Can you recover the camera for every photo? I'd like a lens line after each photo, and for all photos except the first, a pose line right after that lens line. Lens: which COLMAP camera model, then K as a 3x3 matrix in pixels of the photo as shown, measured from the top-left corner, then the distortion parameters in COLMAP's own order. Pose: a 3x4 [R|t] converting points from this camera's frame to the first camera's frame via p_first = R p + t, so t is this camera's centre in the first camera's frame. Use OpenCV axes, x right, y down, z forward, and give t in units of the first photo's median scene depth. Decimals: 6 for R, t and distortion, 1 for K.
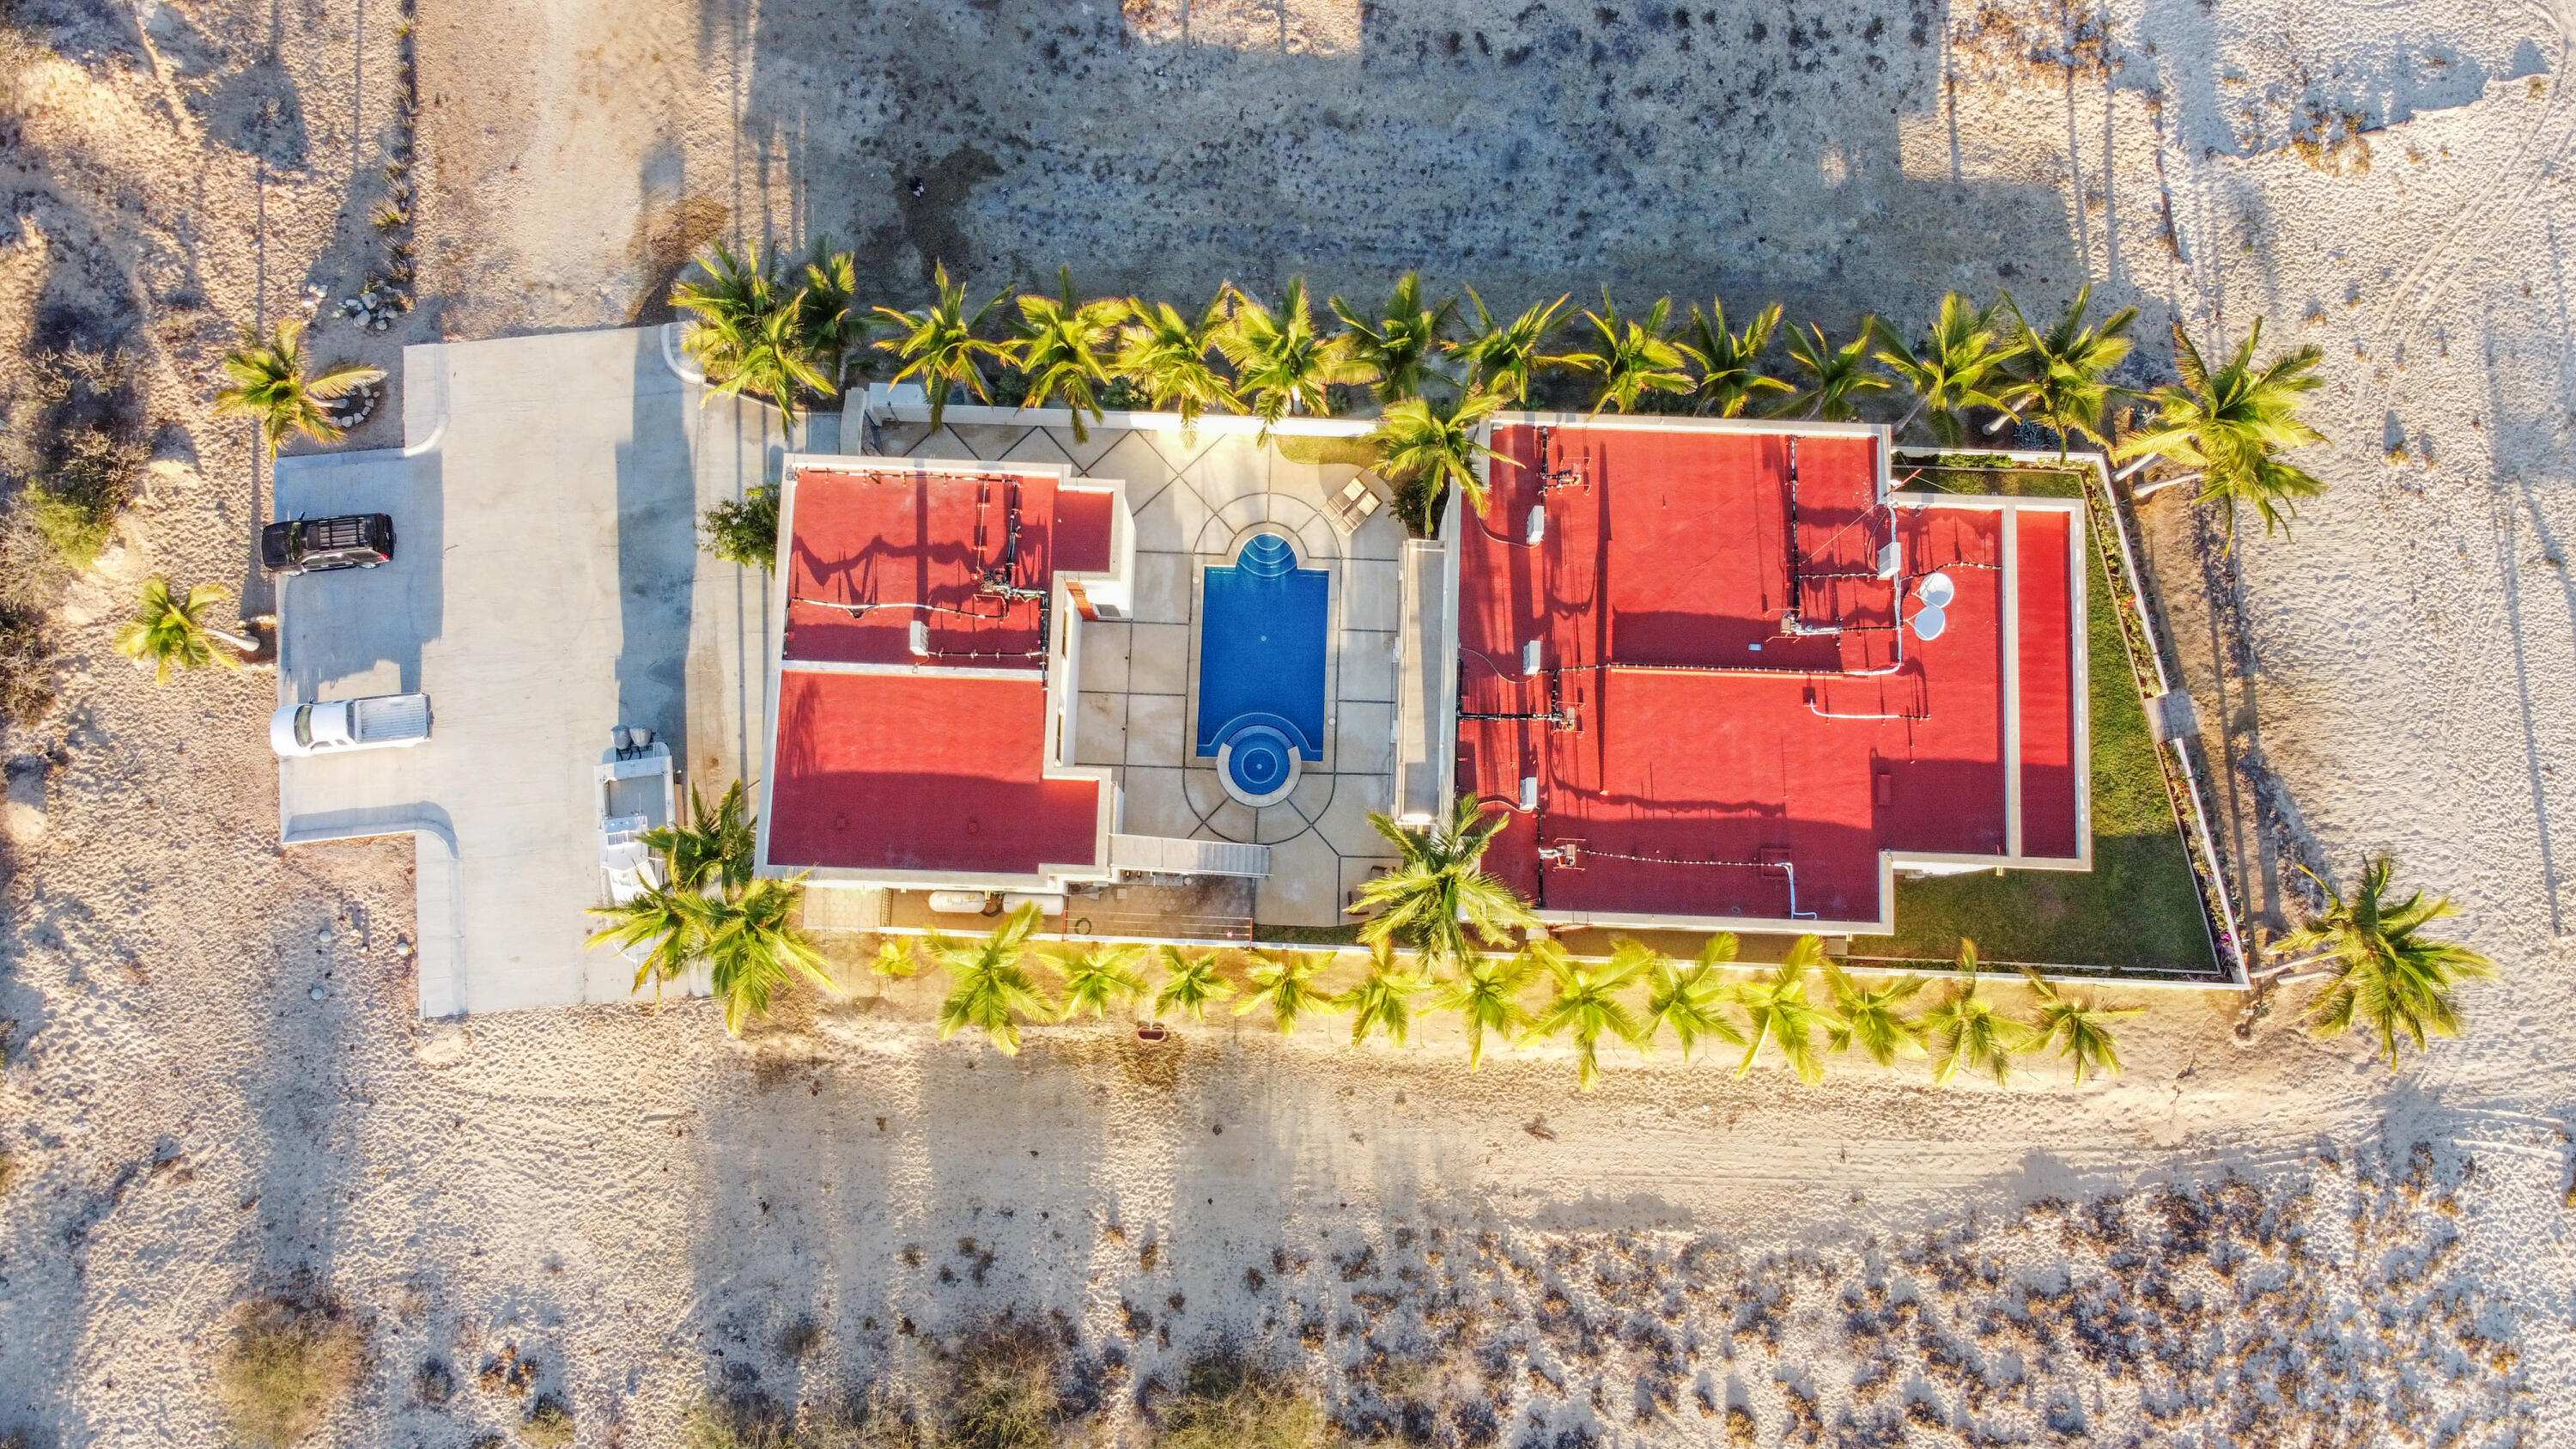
lens RADIAL K [[1958.7, 0, 1284.2], [0, 1958.7, 731.1], [0, 0, 1]] dist [-0.001481, -0.001780]
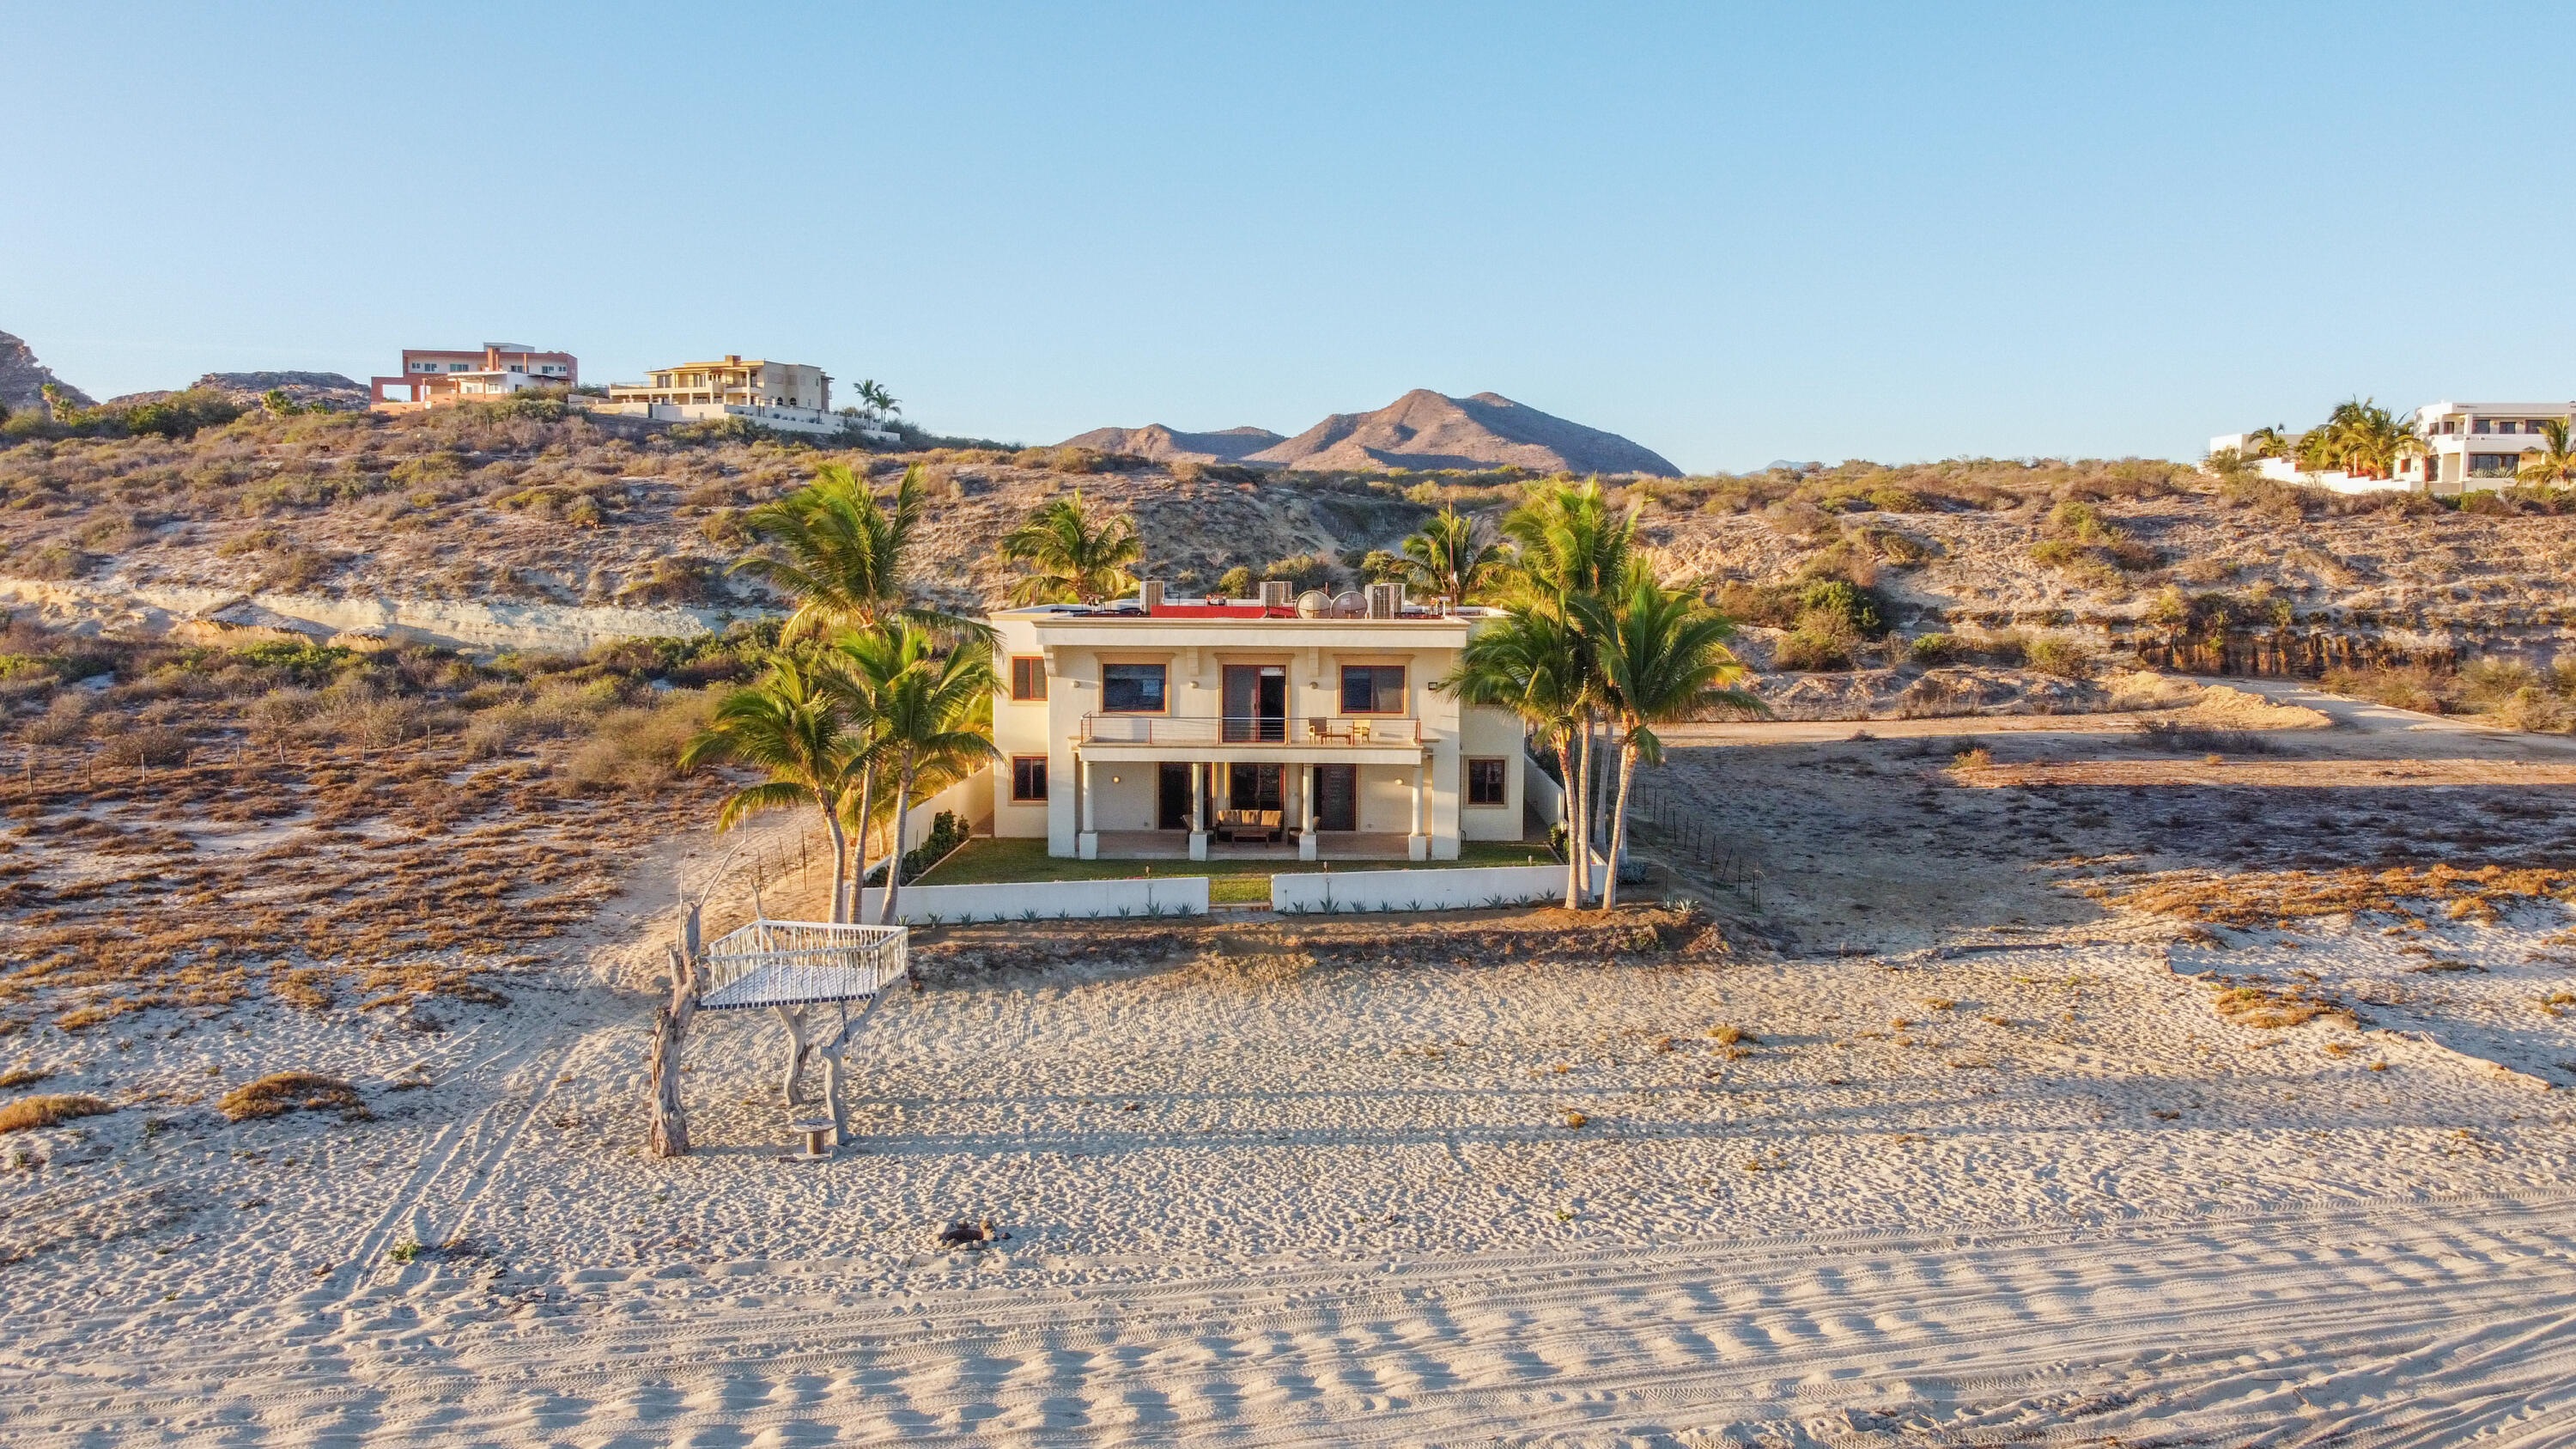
lens RADIAL K [[1958.7, 0, 1292.9], [0, 1958.7, 724.2], [0, 0, 1]] dist [-0.001481, -0.001780]
pose [[0.019081, 0.078517, -0.996730, 1.158112], [-0.991624, 0.128859, -0.008833, -0.027518], [0.127744, 0.988550, 0.080318, 0.897971]]
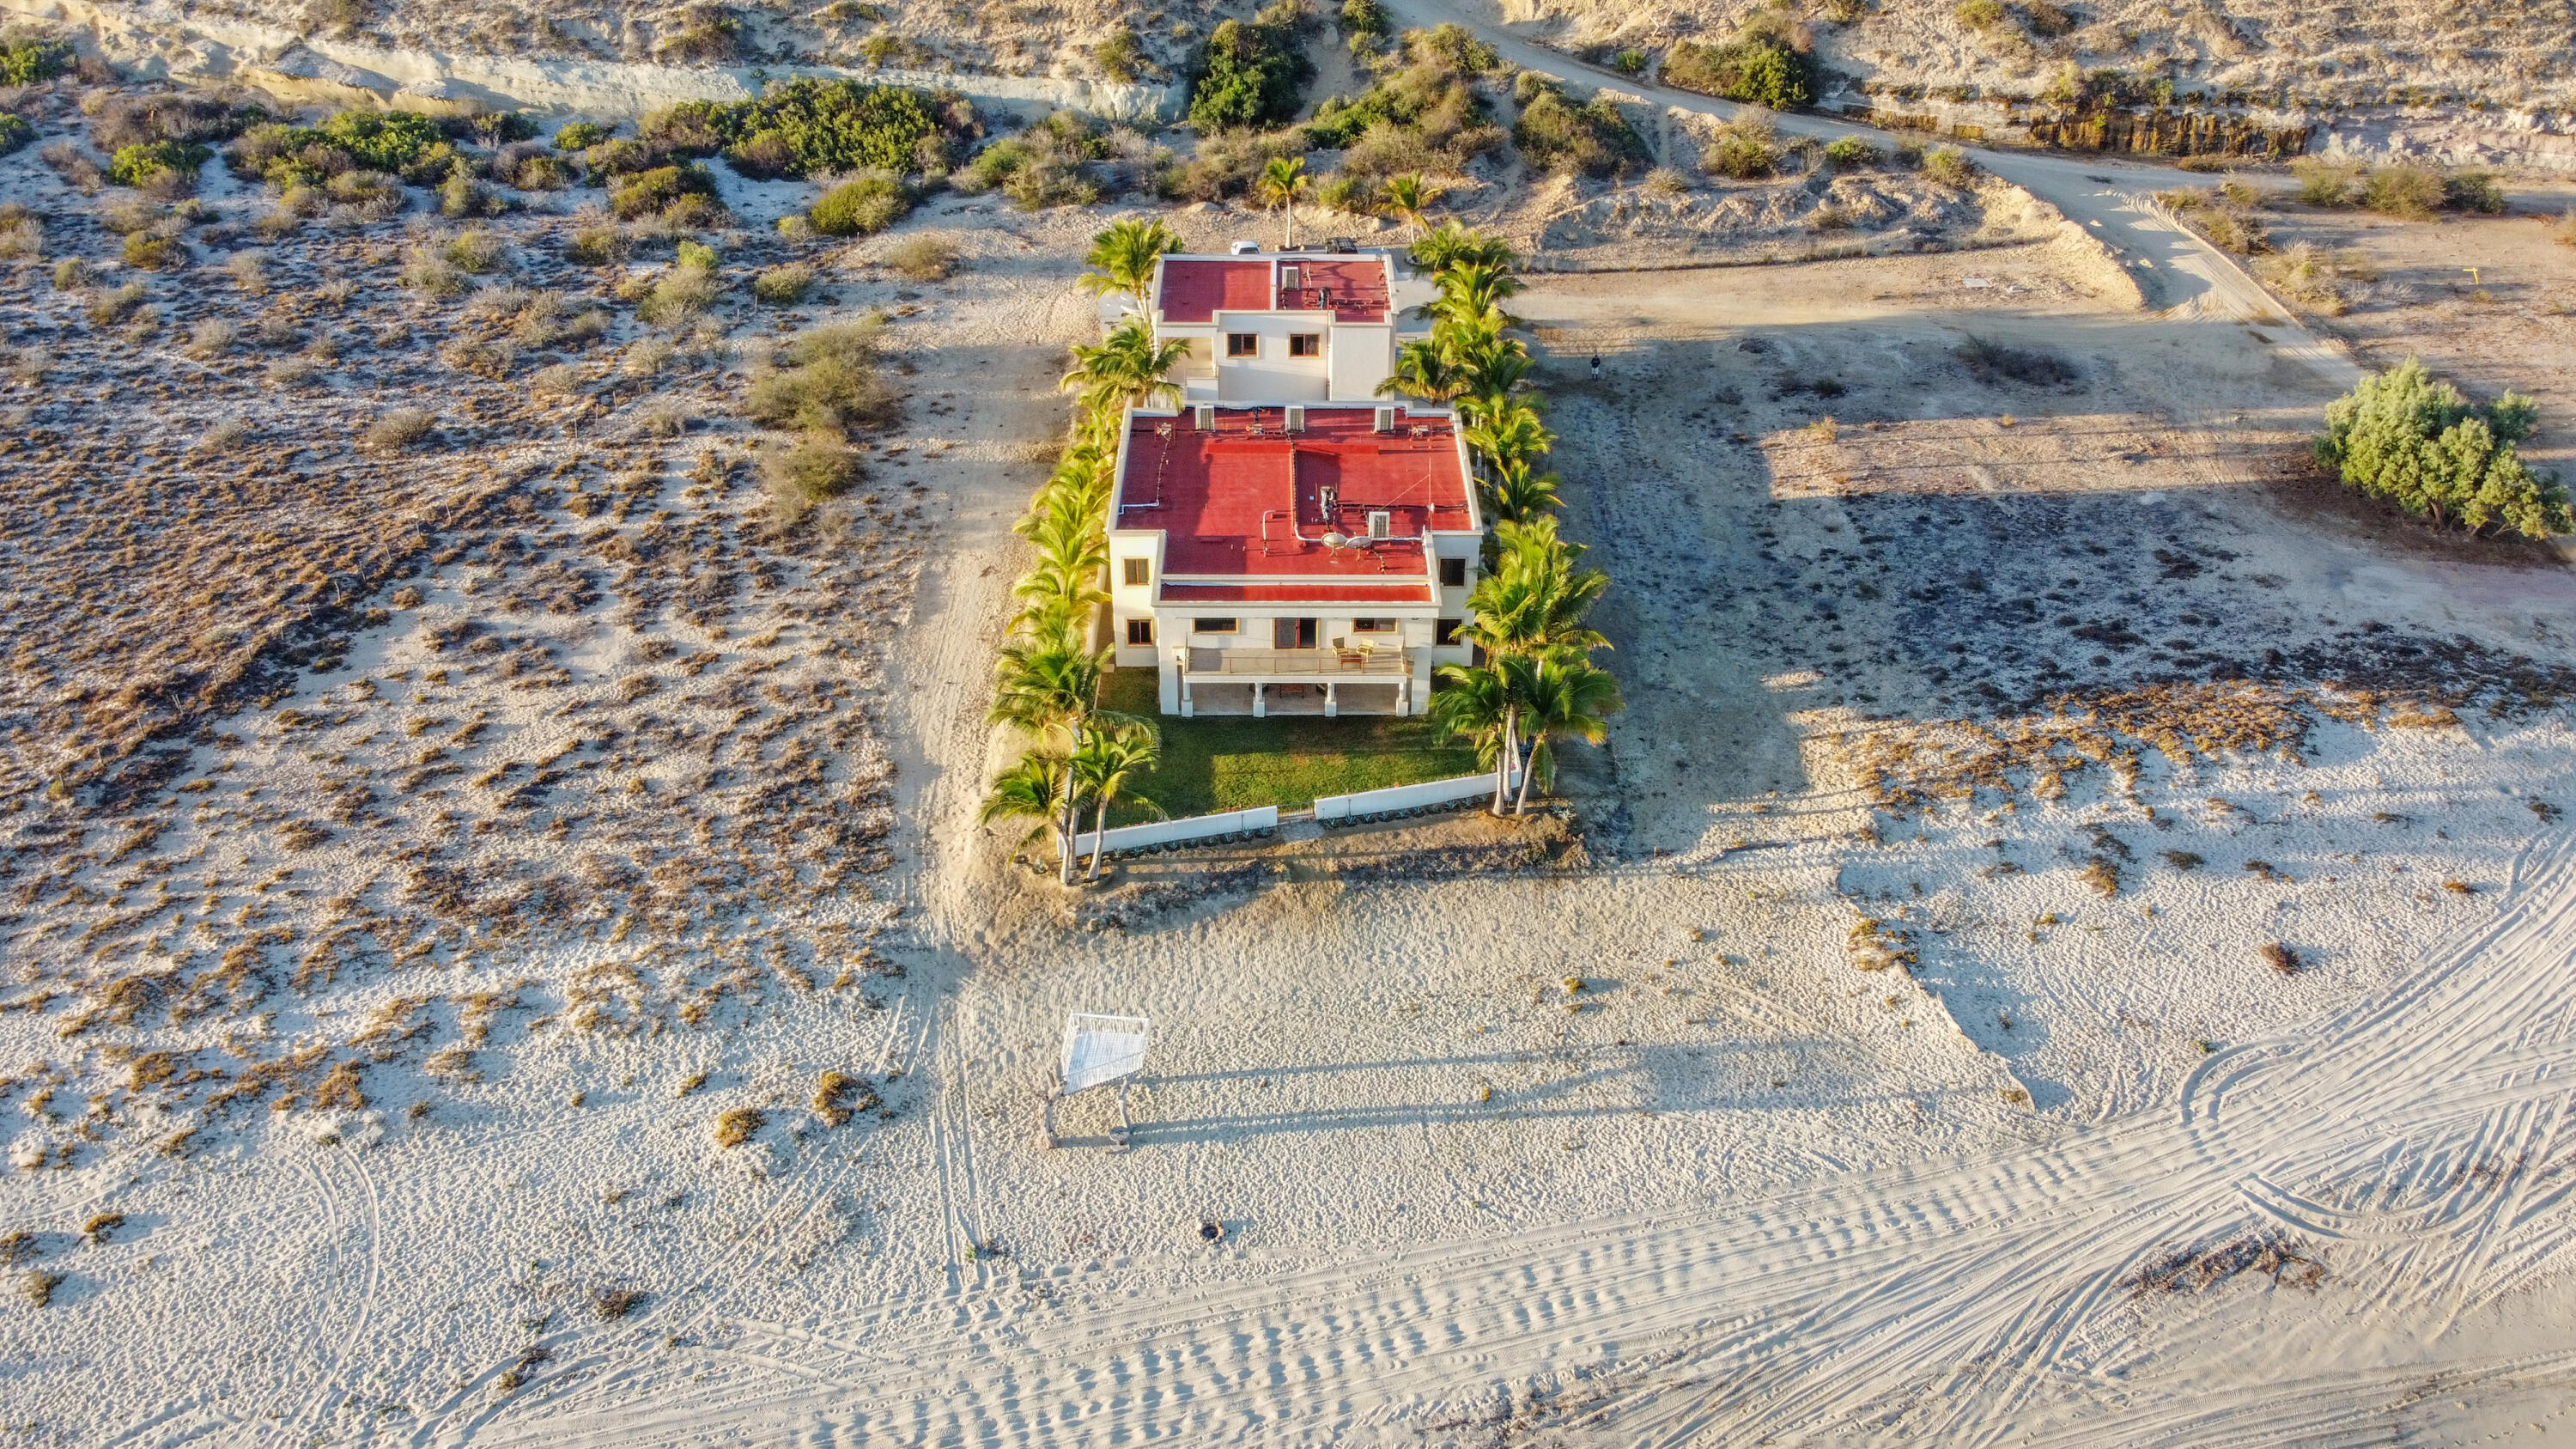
lens RADIAL K [[1958.7, 0, 1290.3], [0, 1958.7, 722.8], [0, 0, 1]] dist [-0.001481, -0.001780]
pose [[0.043445, 0.542462, -0.838956, 1.403383], [-0.990706, 0.131734, 0.033875, -0.049962], [0.128895, 0.829687, 0.543144, 0.336920]]
